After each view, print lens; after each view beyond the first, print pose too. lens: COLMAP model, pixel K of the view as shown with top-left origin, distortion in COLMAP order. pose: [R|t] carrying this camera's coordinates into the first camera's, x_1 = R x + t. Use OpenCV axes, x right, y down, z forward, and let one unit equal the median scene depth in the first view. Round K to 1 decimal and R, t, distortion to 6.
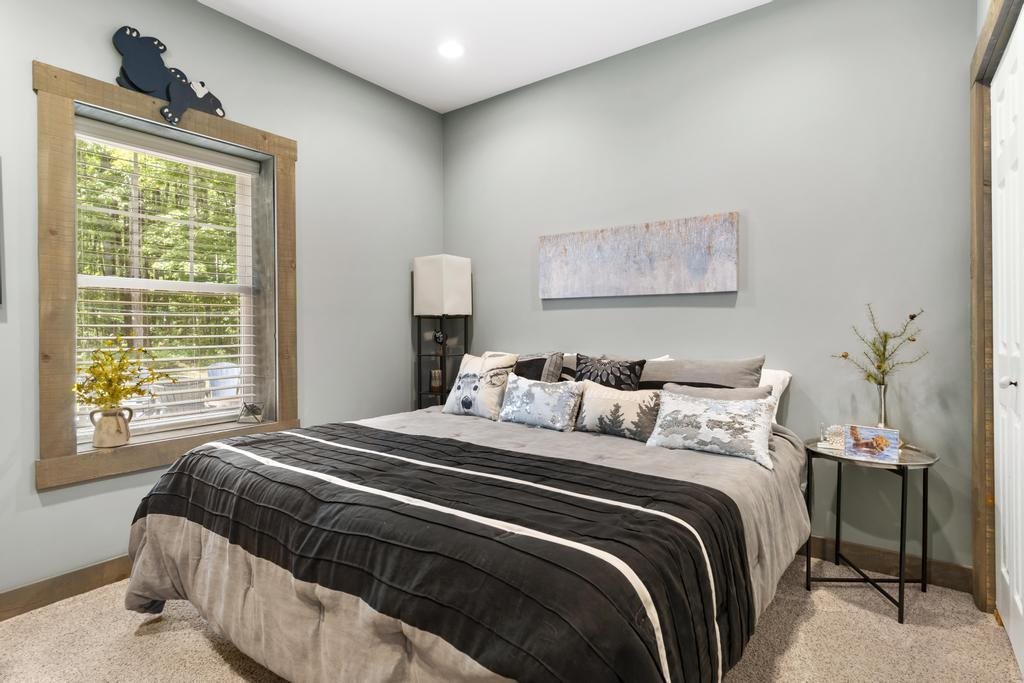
lens RADIAL K [[519.0, 0, 514.4], [0, 519.0, 337.3], [0, 0, 1]] dist [-0.003005, -0.001480]
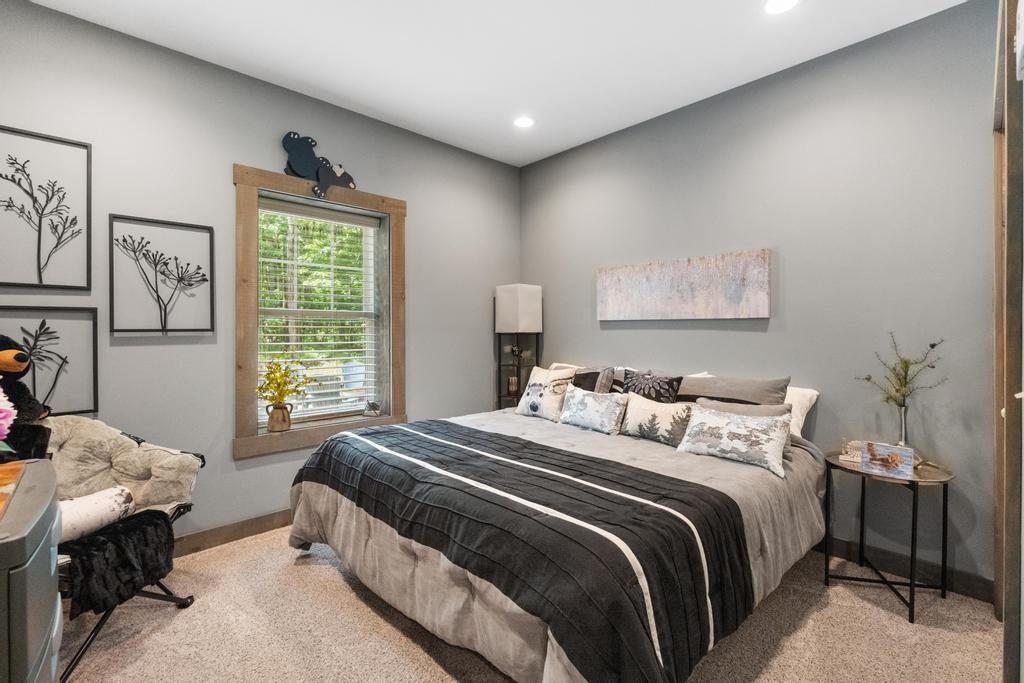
lens RADIAL K [[458.3, 0, 508.5], [0, 458.3, 338.7], [0, 0, 1]] dist [-0.006821, 0.000623]
pose [[0.982718, 0.007621, -0.184951, 0.064465], [-0.007719, 0.999970, 0.000189, -0.046570], [0.184947, 0.001242, 0.982748, -0.111725]]
